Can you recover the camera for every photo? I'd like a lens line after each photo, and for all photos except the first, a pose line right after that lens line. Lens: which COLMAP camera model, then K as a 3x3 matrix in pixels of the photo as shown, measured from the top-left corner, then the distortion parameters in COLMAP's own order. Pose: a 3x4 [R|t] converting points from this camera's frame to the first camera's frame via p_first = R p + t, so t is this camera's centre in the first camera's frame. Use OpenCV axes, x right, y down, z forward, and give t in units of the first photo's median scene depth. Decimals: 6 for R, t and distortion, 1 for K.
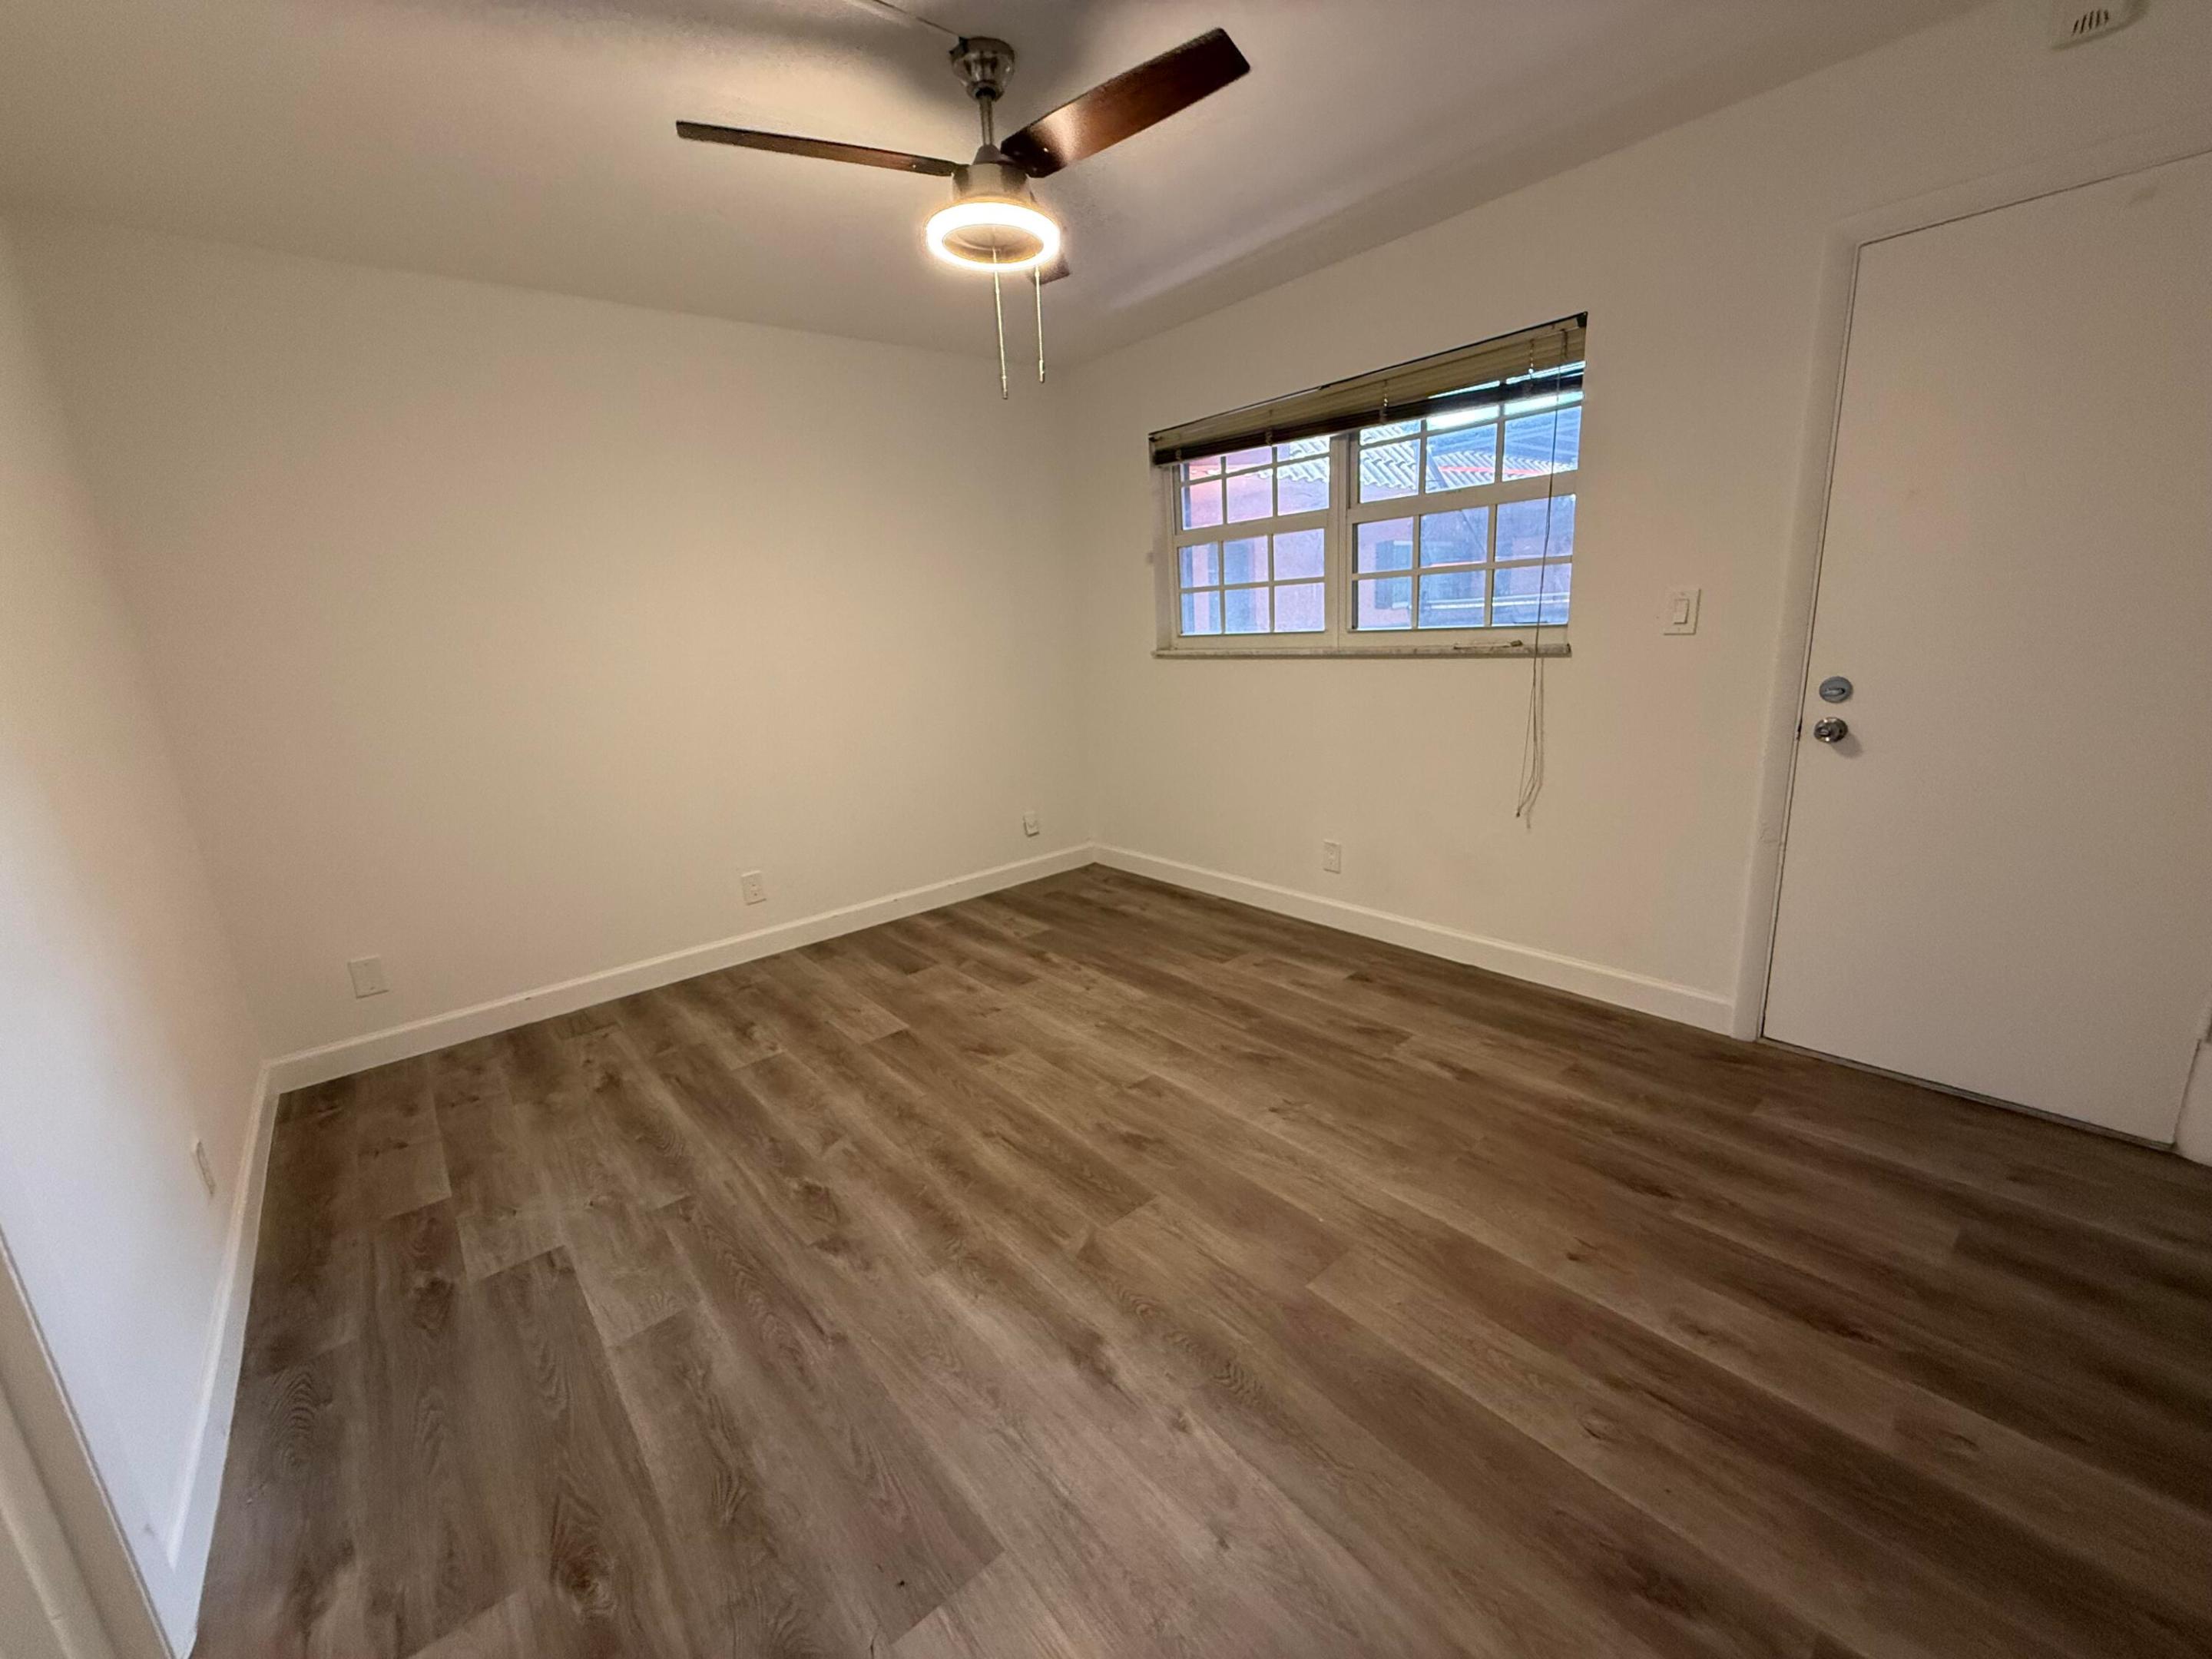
lens RADIAL K [[882.9, 0, 1100.1], [0, 882.9, 826.2], [0, 0, 1]] dist [-0.001102, 0.000568]
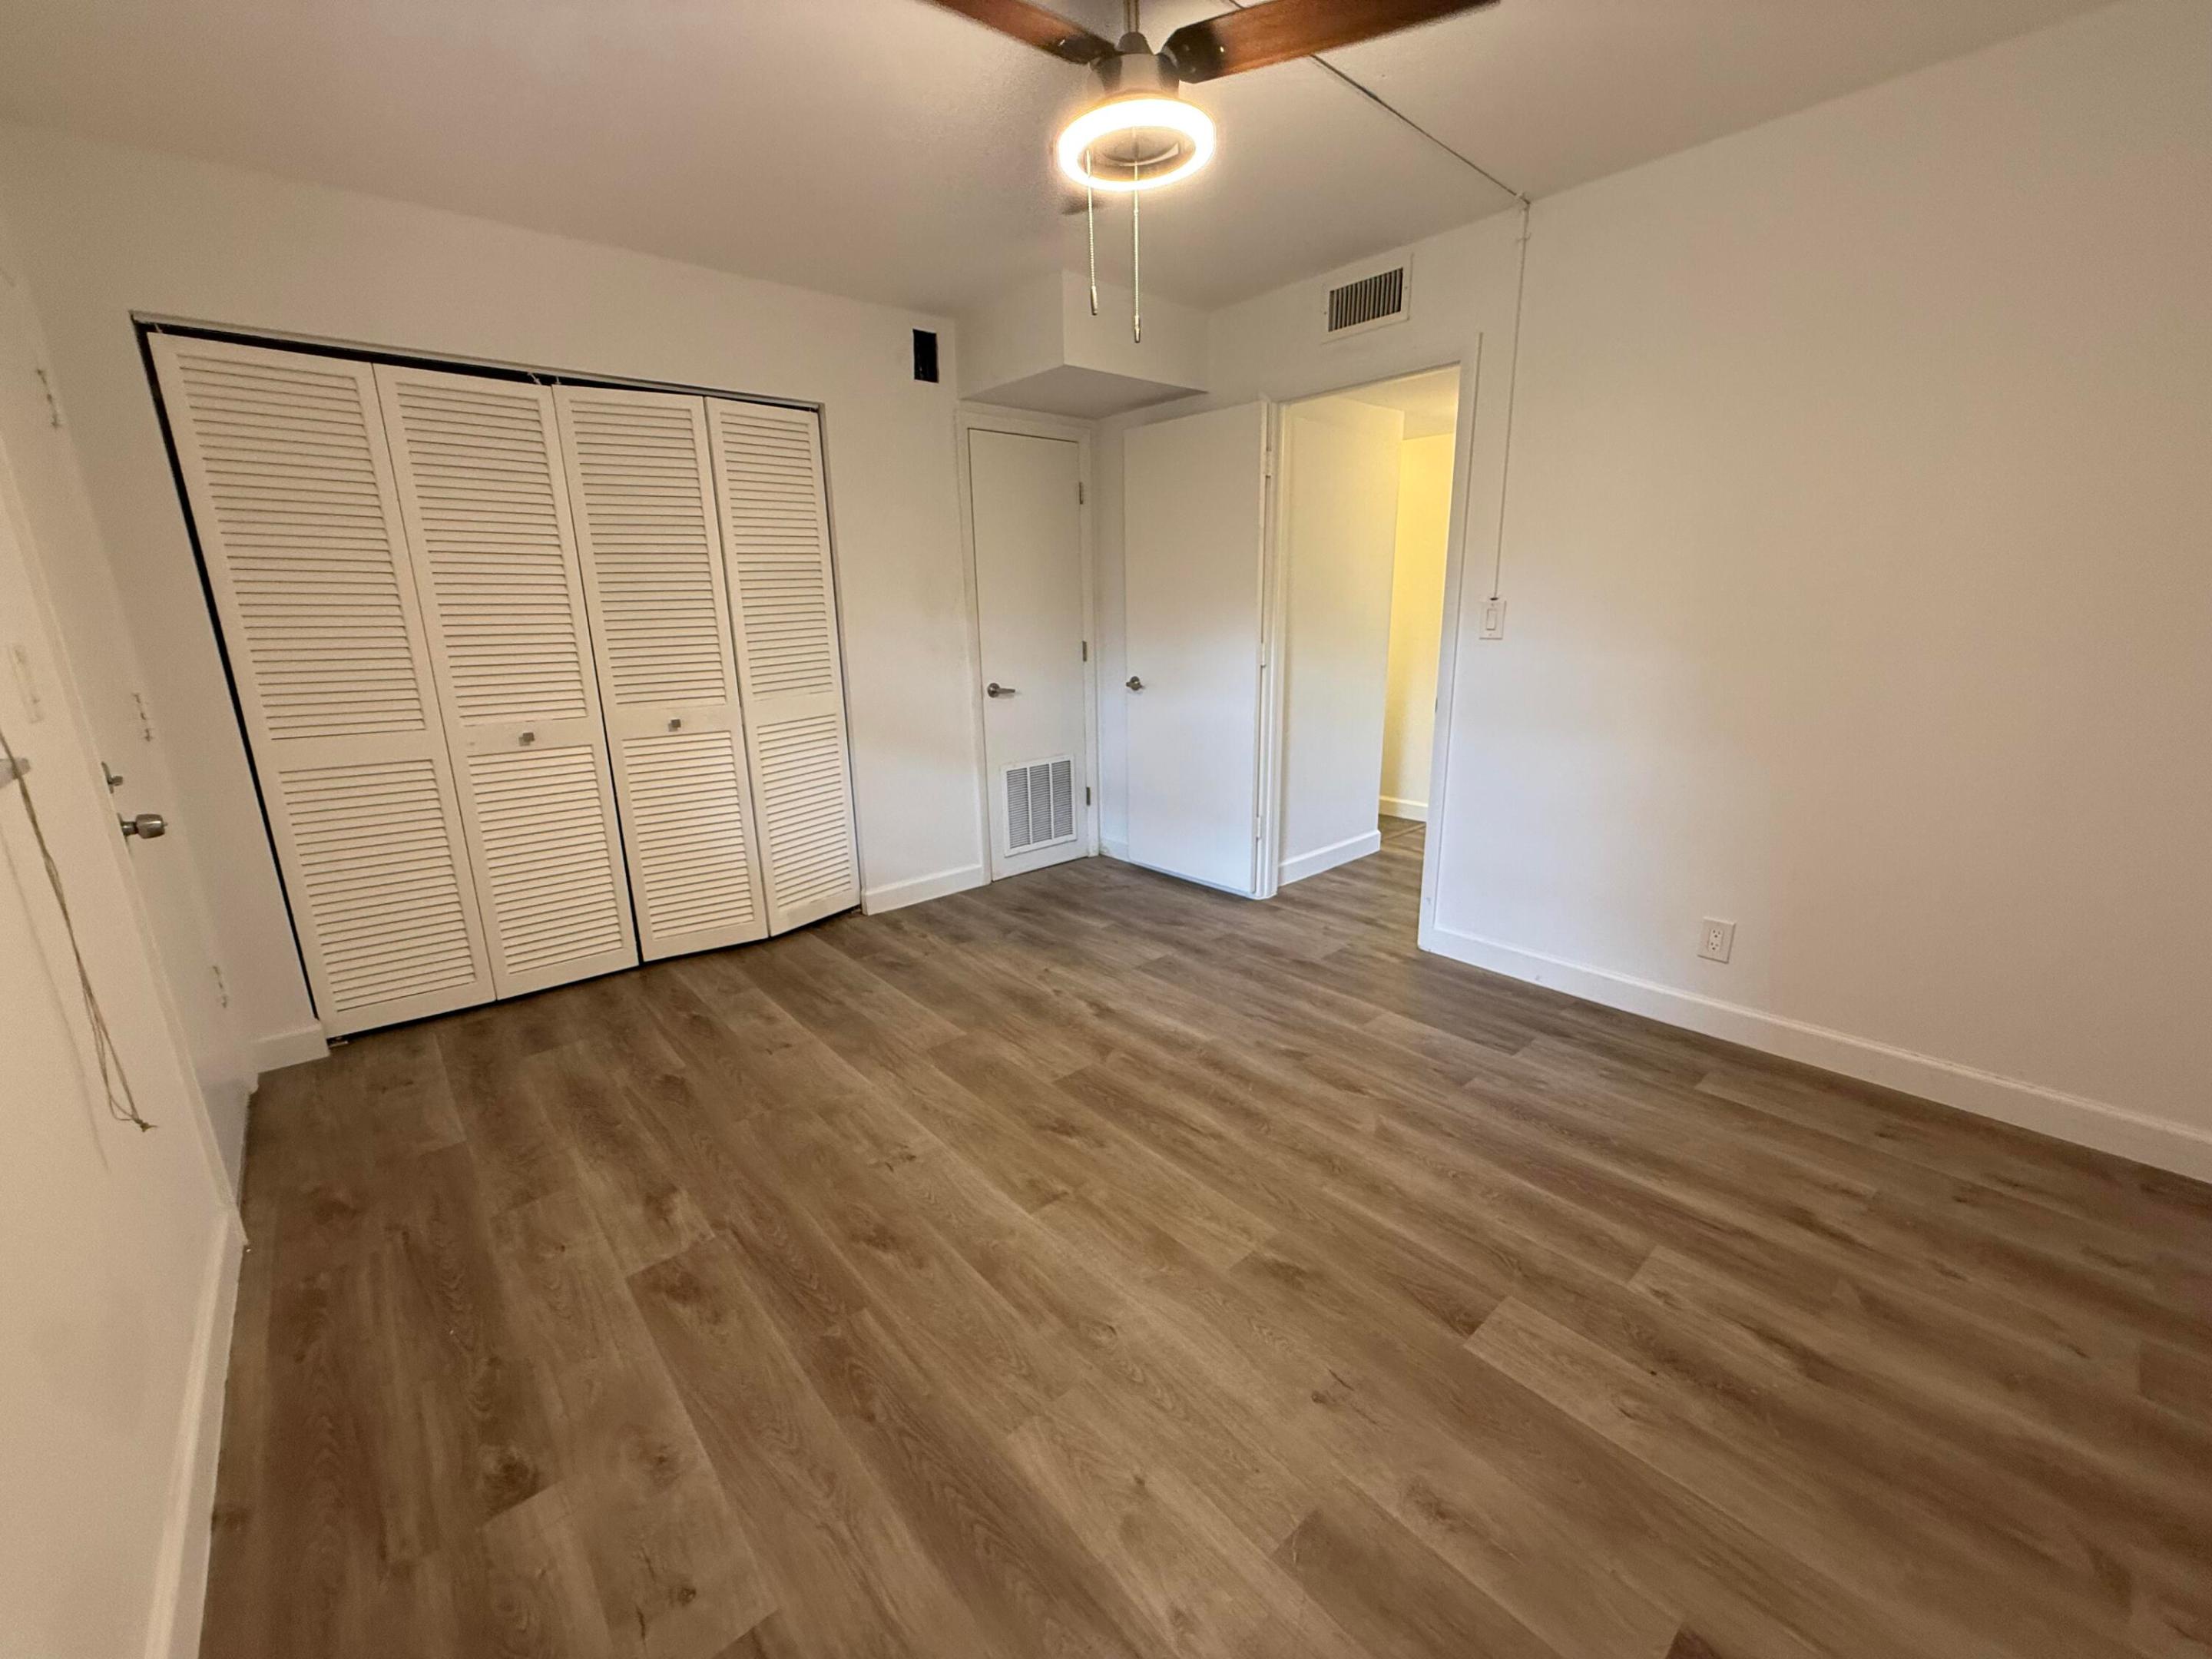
lens RADIAL K [[882.9, 0, 1100.1], [0, 882.9, 826.2], [0, 0, 1]] dist [-0.001102, 0.000568]
pose [[-0.996744, 0.080626, 0.001011, -0.028927], [0.071721, 0.880786, 0.468052, -0.410683], [0.036846, 0.466600, -0.883701, 1.712497]]
